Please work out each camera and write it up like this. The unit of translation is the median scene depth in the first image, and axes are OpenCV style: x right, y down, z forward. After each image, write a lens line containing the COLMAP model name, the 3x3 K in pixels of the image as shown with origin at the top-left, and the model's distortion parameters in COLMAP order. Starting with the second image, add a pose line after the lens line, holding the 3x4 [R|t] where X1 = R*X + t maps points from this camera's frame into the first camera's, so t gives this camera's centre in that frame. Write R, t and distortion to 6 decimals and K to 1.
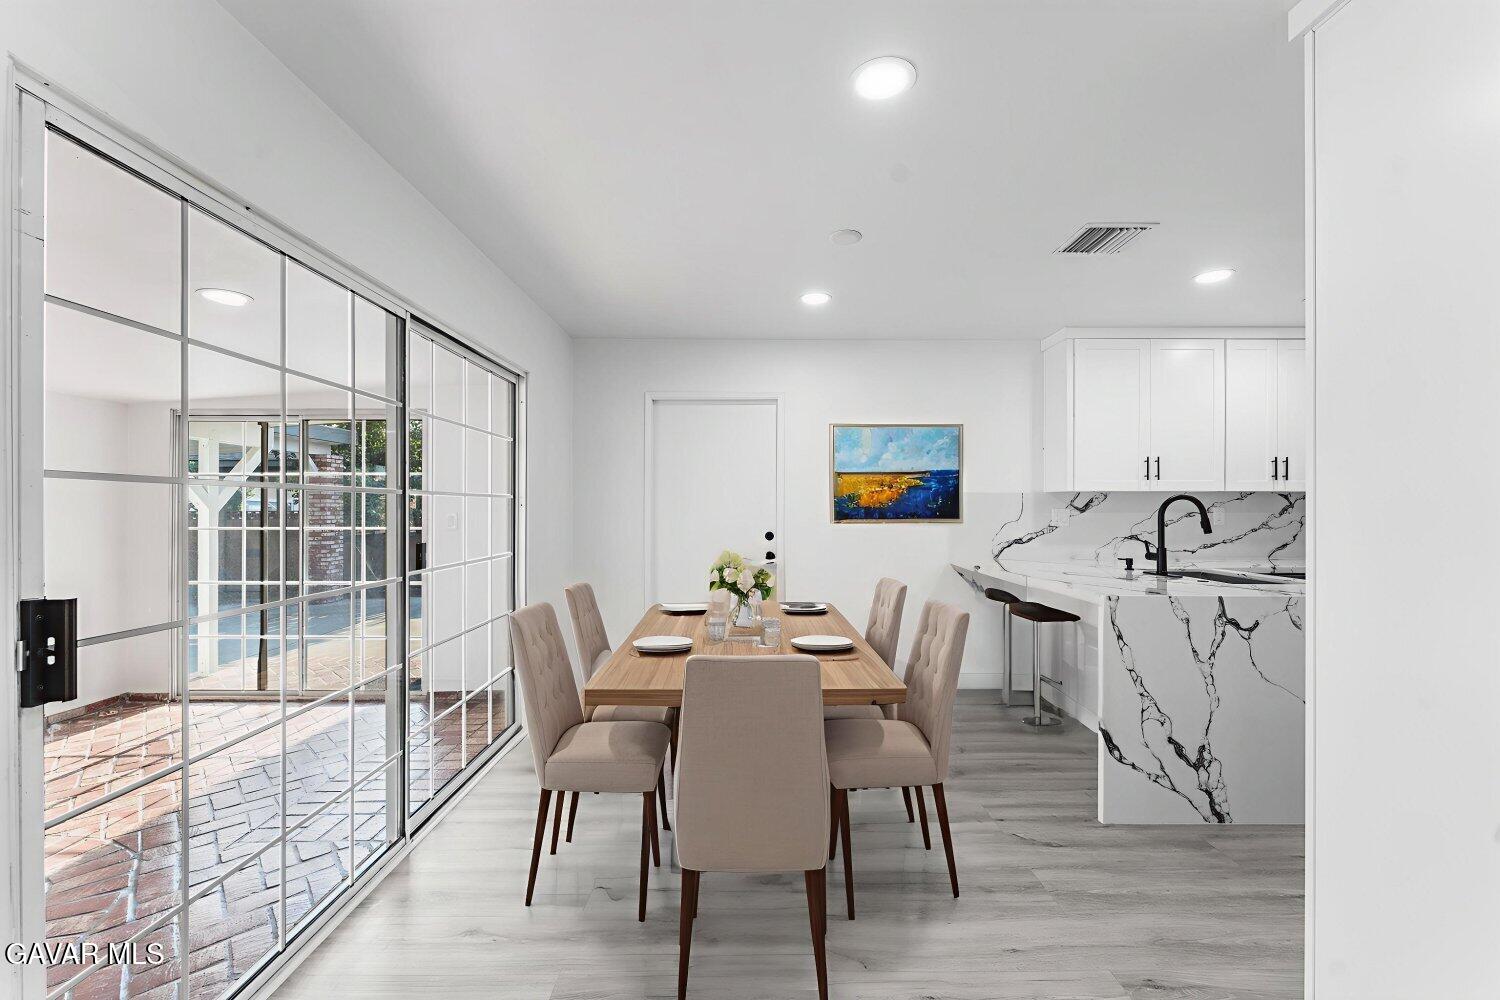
lens RADIAL K [[617.3, 0, 748.0], [0, 617.3, 505.1], [0, 0, 1]] dist [0.005158, 0.000602]
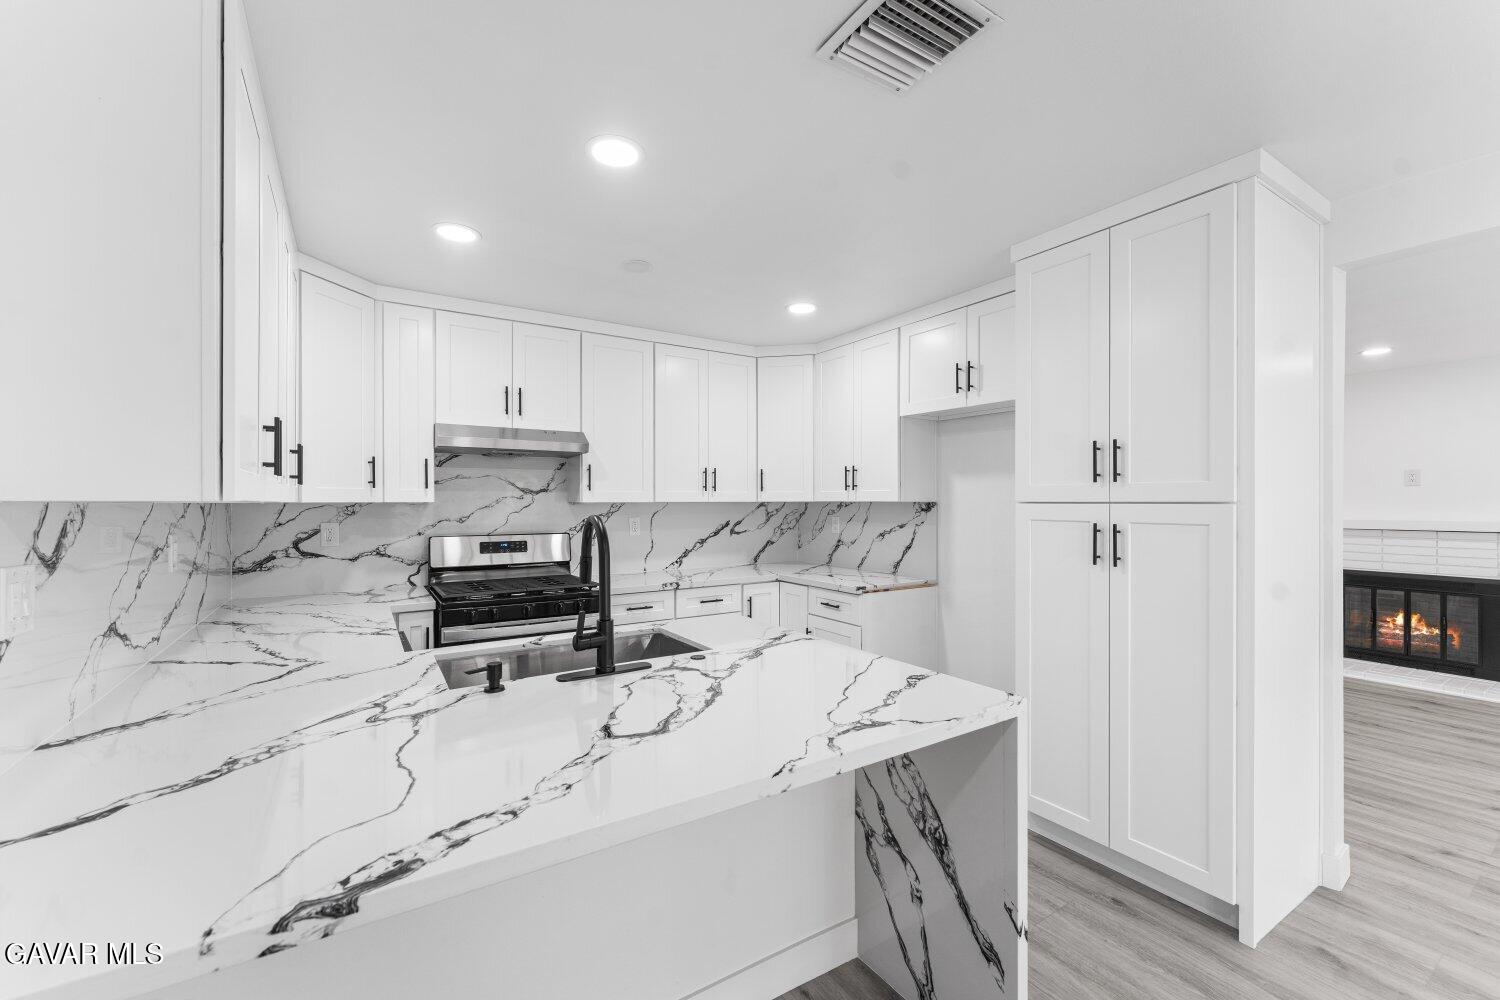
lens RADIAL K [[617.3, 0, 748.0], [0, 617.3, 505.1], [0, 0, 1]] dist [0.005158, 0.000602]
pose [[-0.537718, -0.002516, 0.843121, 0.209485], [-0.002023, 0.999997, 0.001694, -0.035421], [-0.843122, -0.000795, -0.537722, 1.504018]]
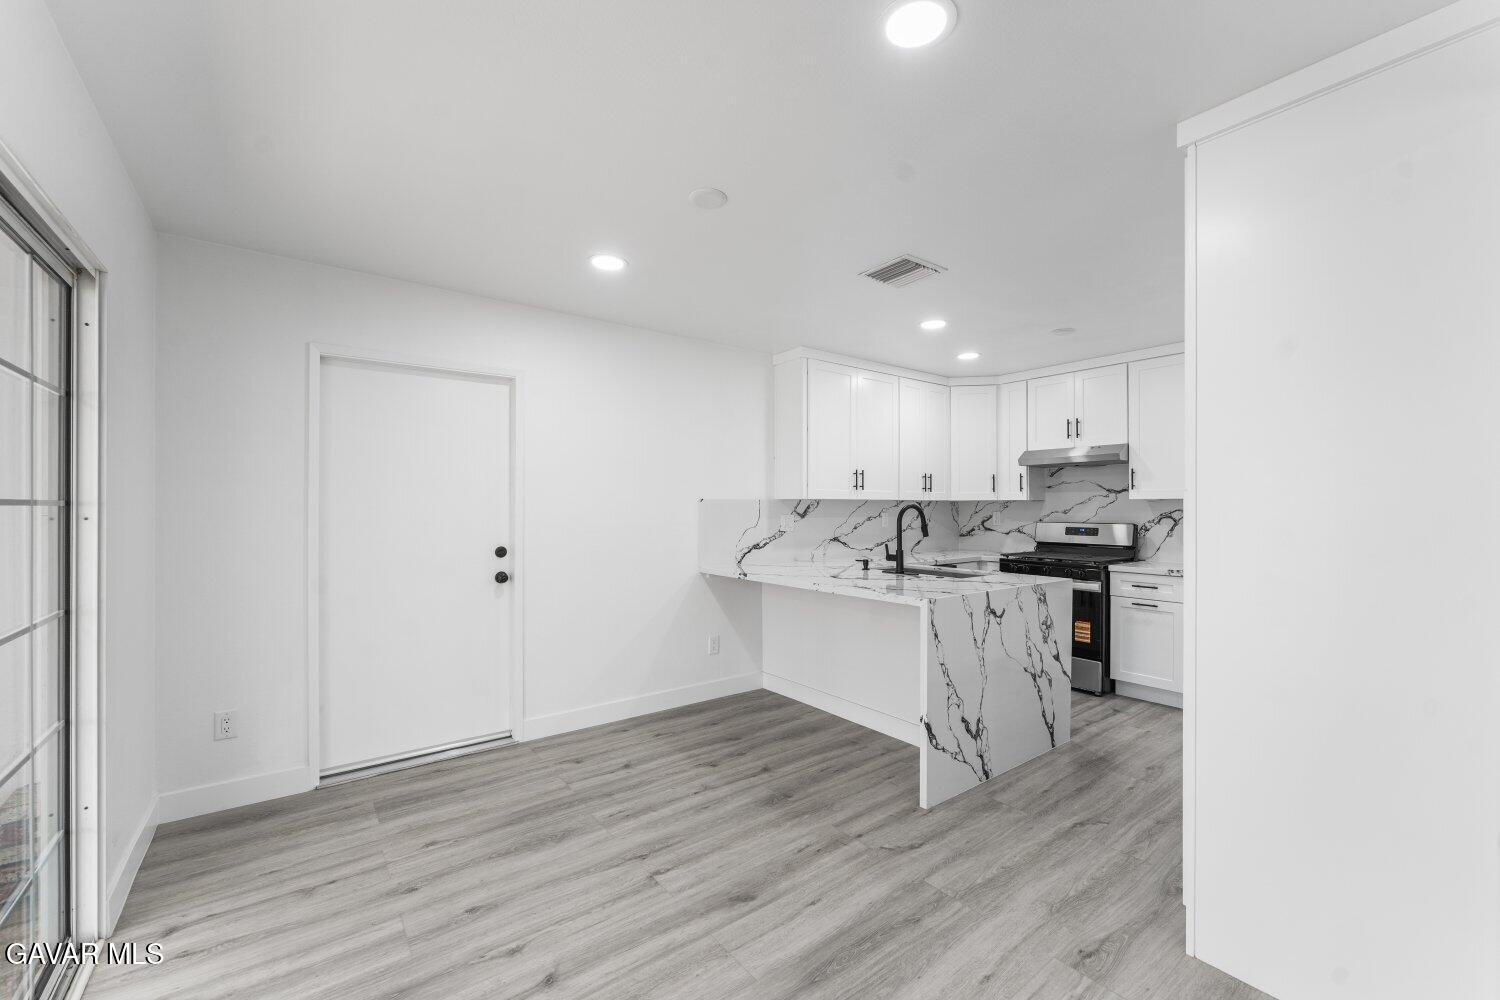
lens RADIAL K [[617.3, 0, 748.0], [0, 617.3, 505.1], [0, 0, 1]] dist [0.005158, 0.000602]
pose [[0.794876, 0.001577, 0.606770, -0.336297], [-0.003129, 0.999994, 0.001501, -0.020863], [-0.606764, -0.003092, 0.794876, 0.327096]]
